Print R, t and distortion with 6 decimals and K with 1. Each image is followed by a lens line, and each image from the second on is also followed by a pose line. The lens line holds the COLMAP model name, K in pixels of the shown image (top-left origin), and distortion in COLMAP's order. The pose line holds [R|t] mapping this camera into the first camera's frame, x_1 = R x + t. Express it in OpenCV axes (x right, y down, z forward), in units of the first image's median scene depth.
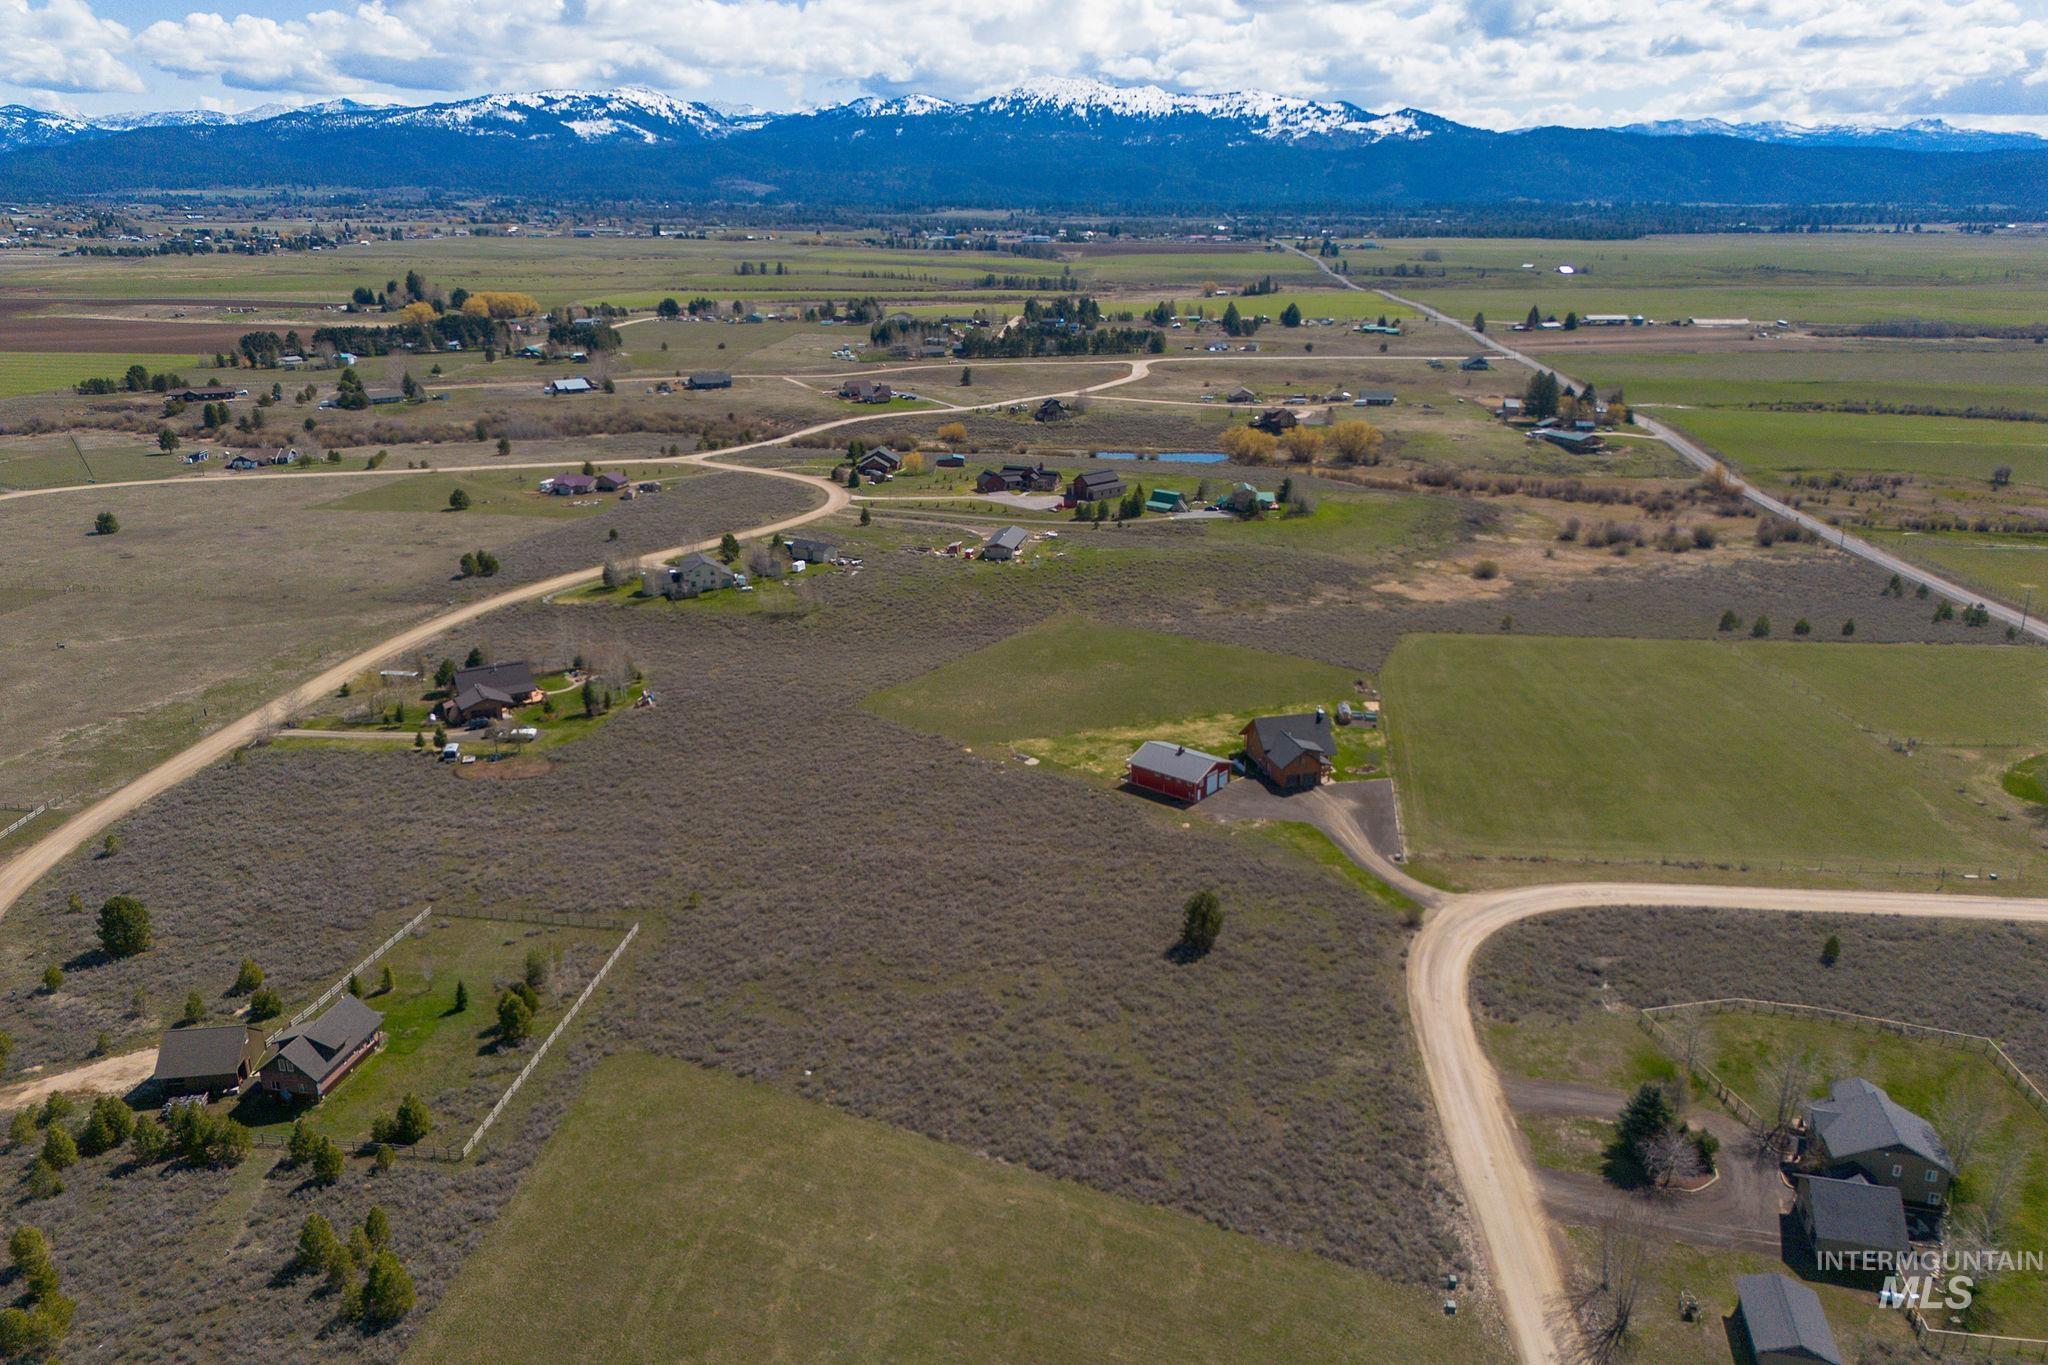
lens RADIAL K [[1420.8, 0, 1025.2], [0, 1420.8, 638.8], [0, 0, 1]] dist [0.081586, -0.075727]
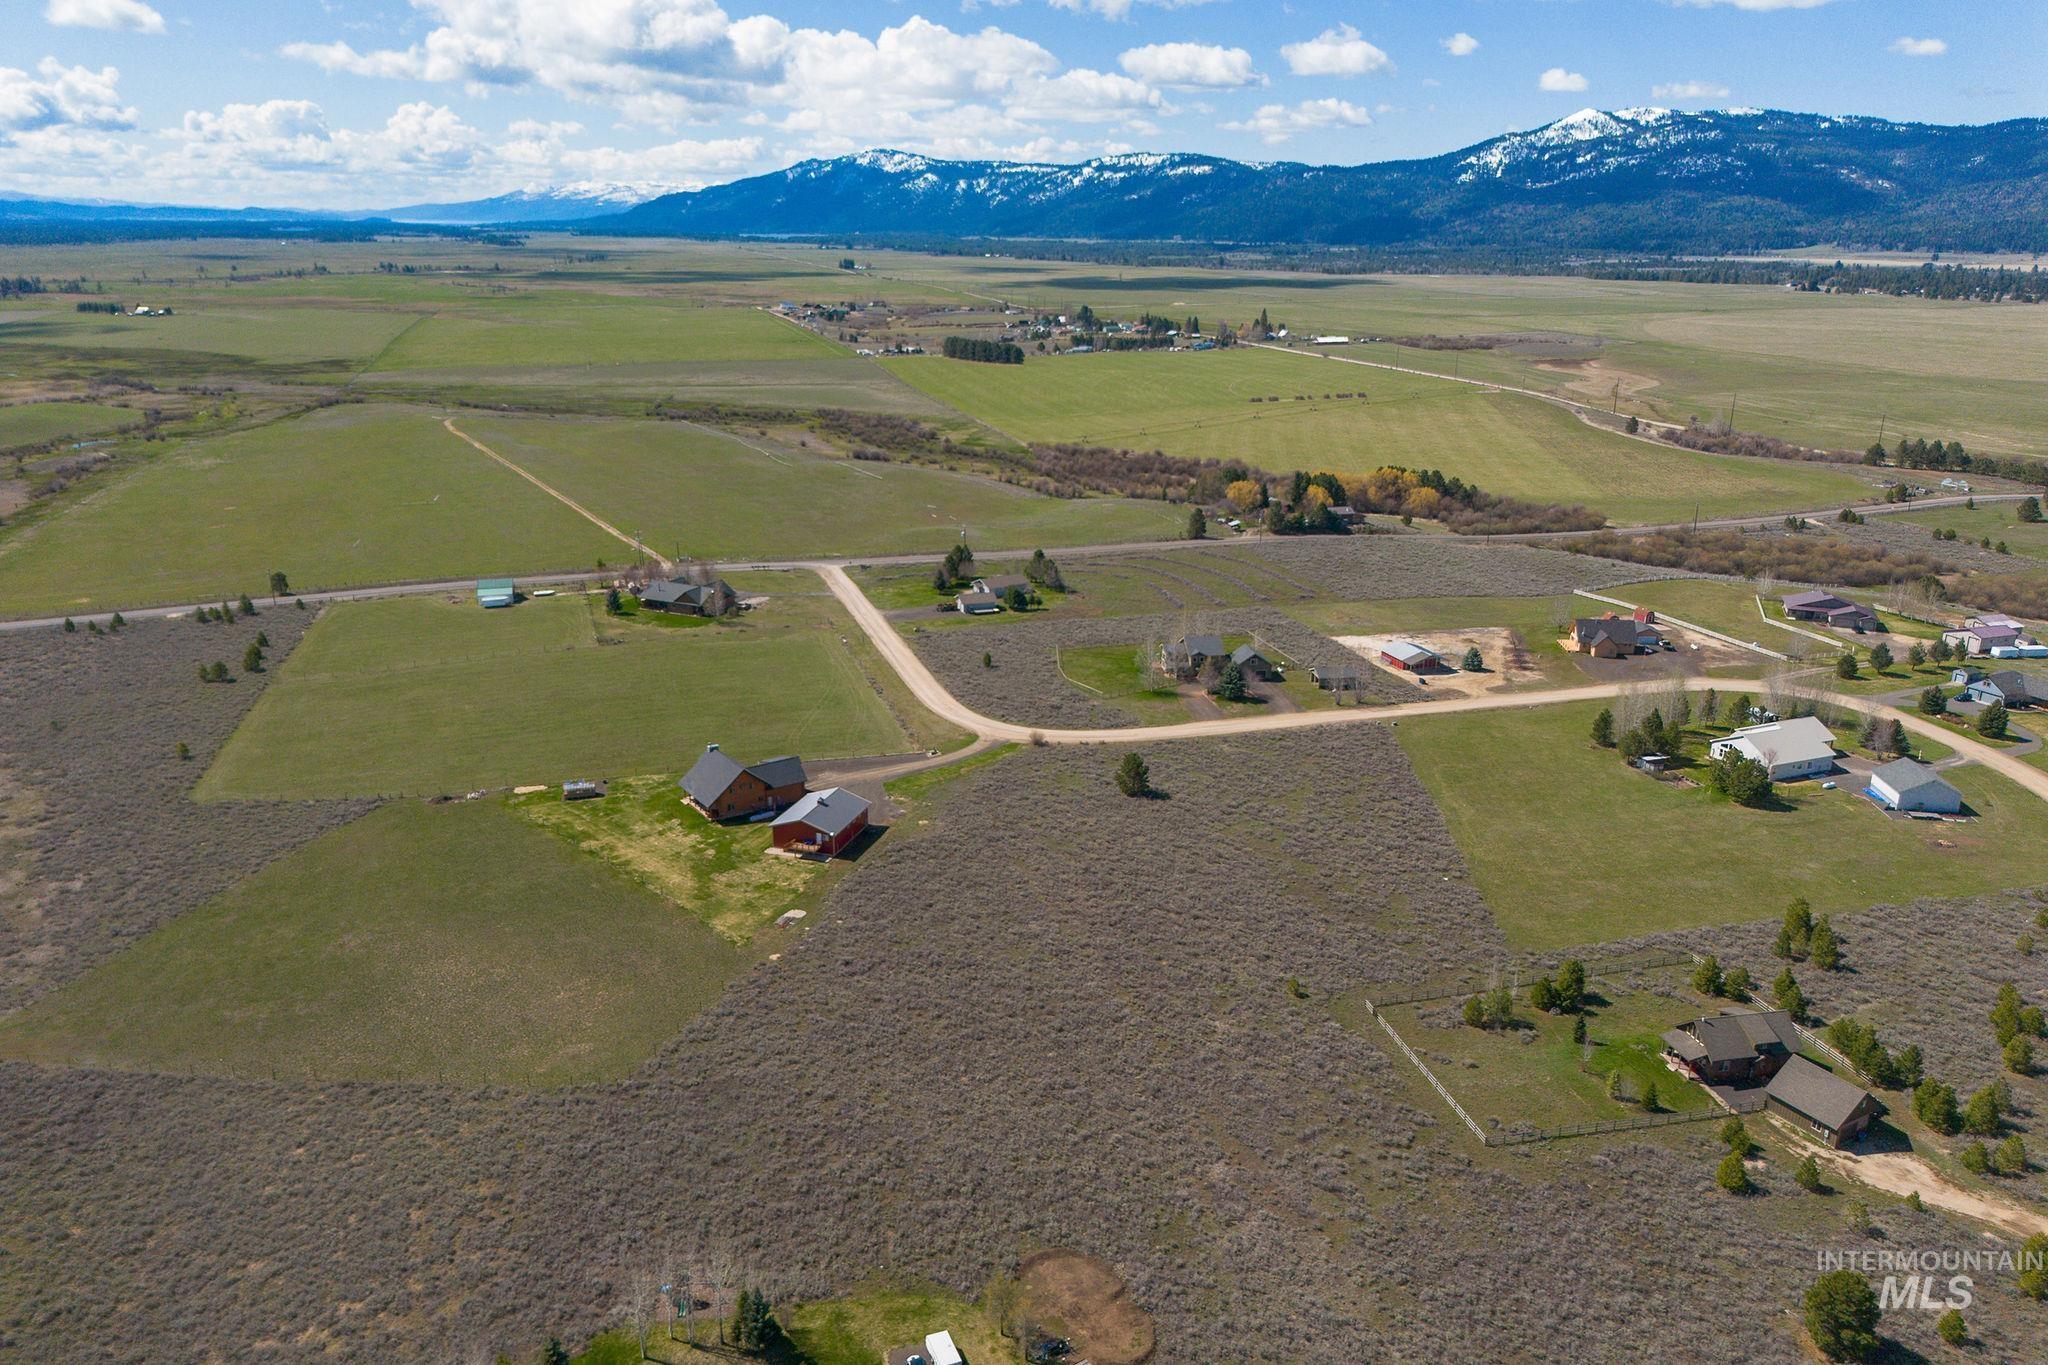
lens RADIAL K [[1432.0, 0, 1027.0], [0, 1432.0, 684.7], [0, 0, 1]] dist [0.061304, -0.055109]
pose [[-0.366794, -0.287777, 0.884673, -0.306955], [0.273499, 0.875572, 0.398211, -0.133999], [-0.889191, 0.388018, -0.242448, 0.427471]]
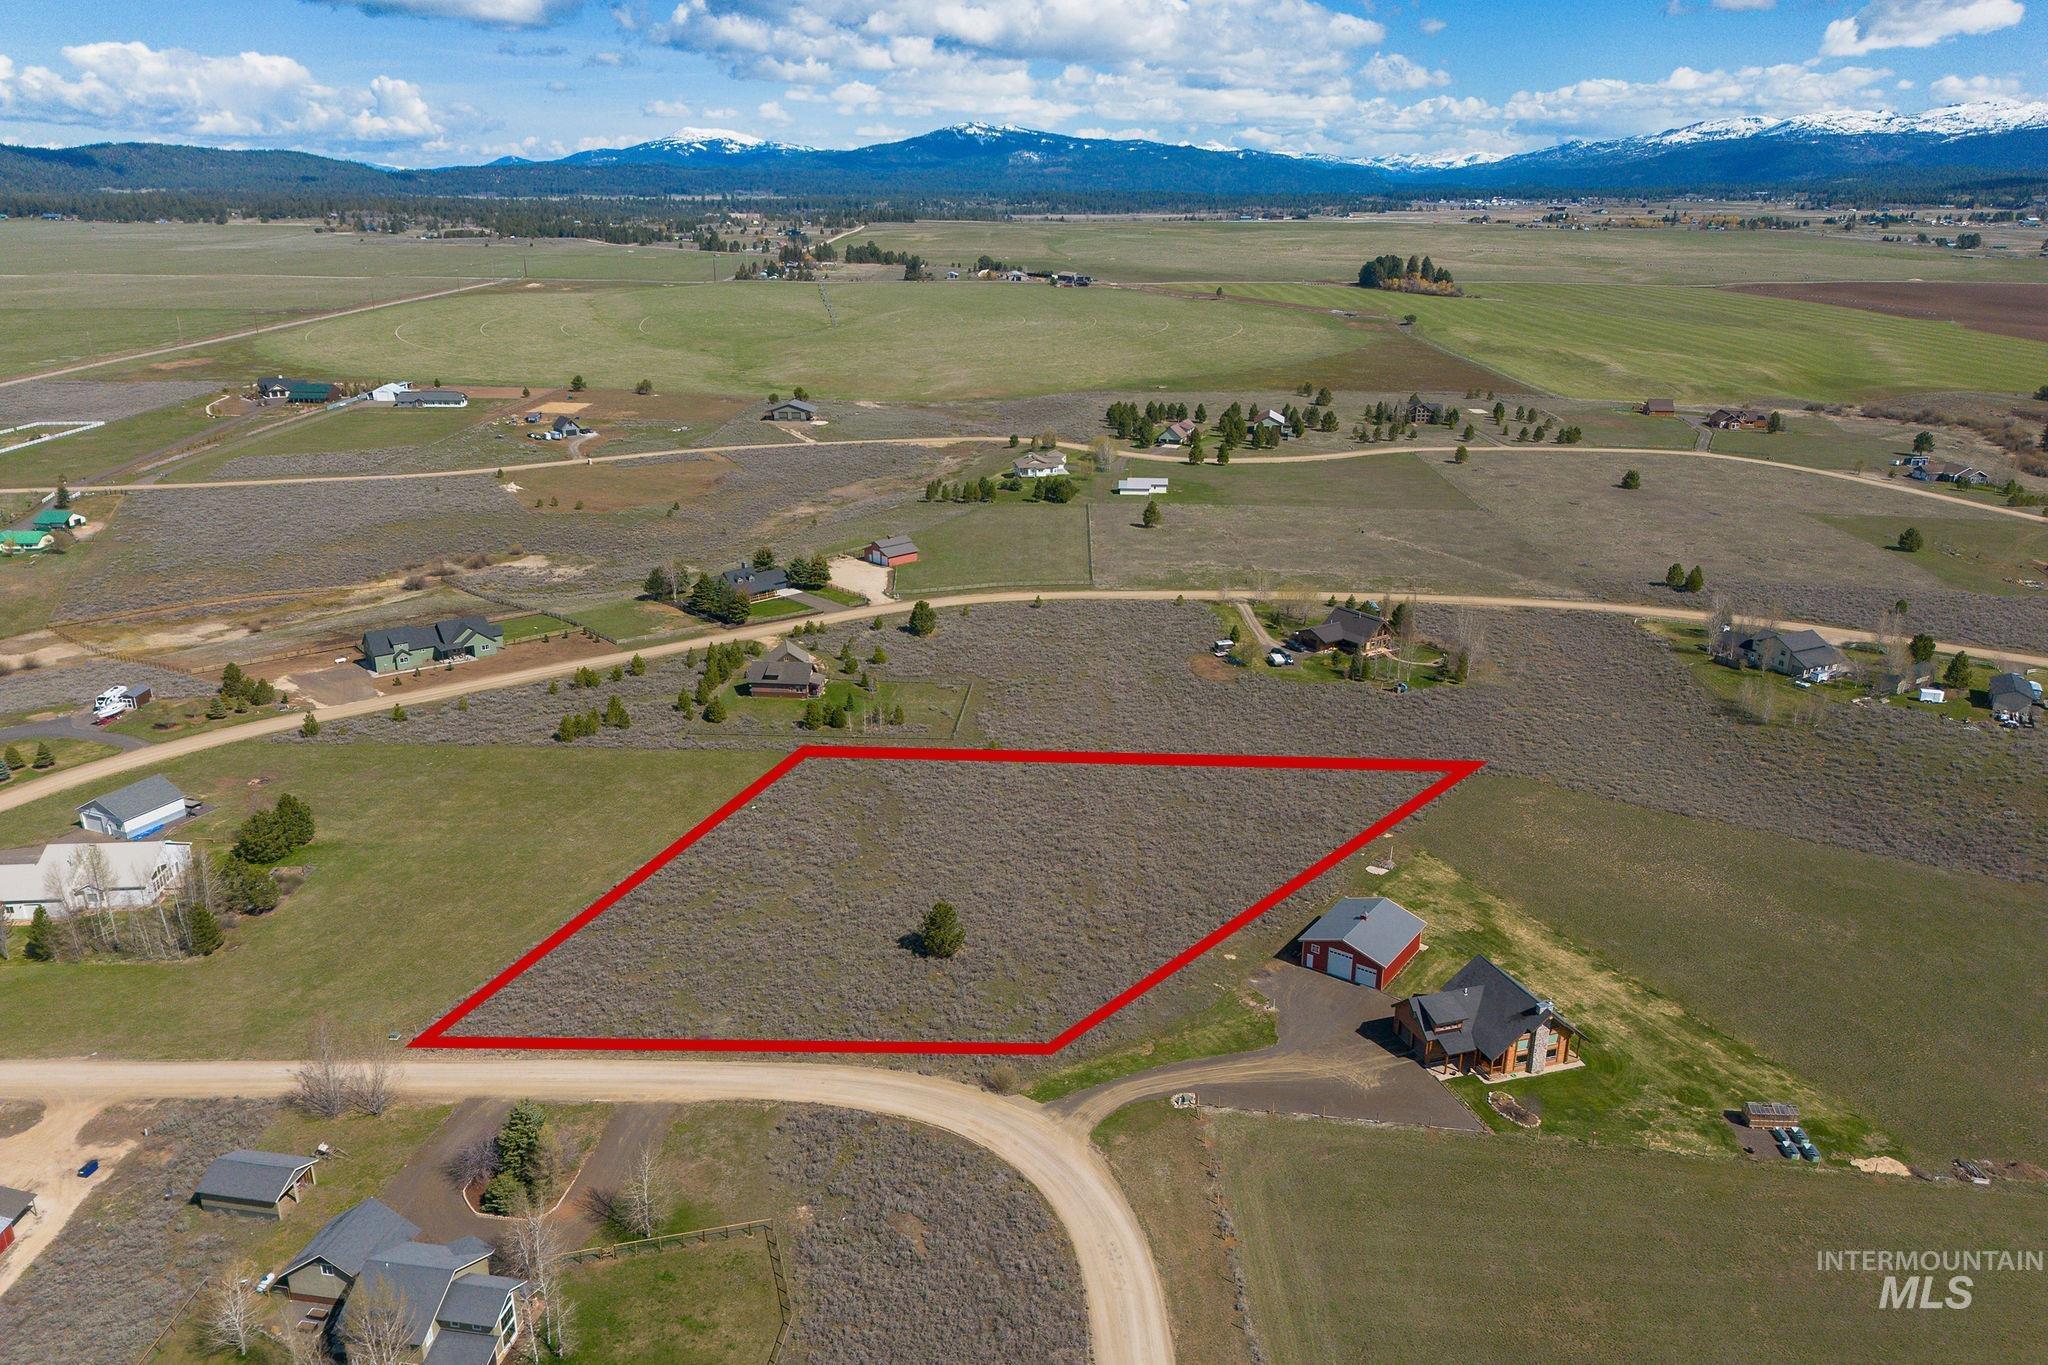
lens RADIAL K [[1428.3, 0, 1024.0], [0, 1428.3, 682.5], [0, 0, 1]] dist [0.068089, -0.059649]
pose [[0.071774, 0.327398, -0.942156, 0.311712], [-0.302368, 0.907285, 0.292246, -0.082225], [0.950485, 0.263902, 0.164114, 0.263003]]
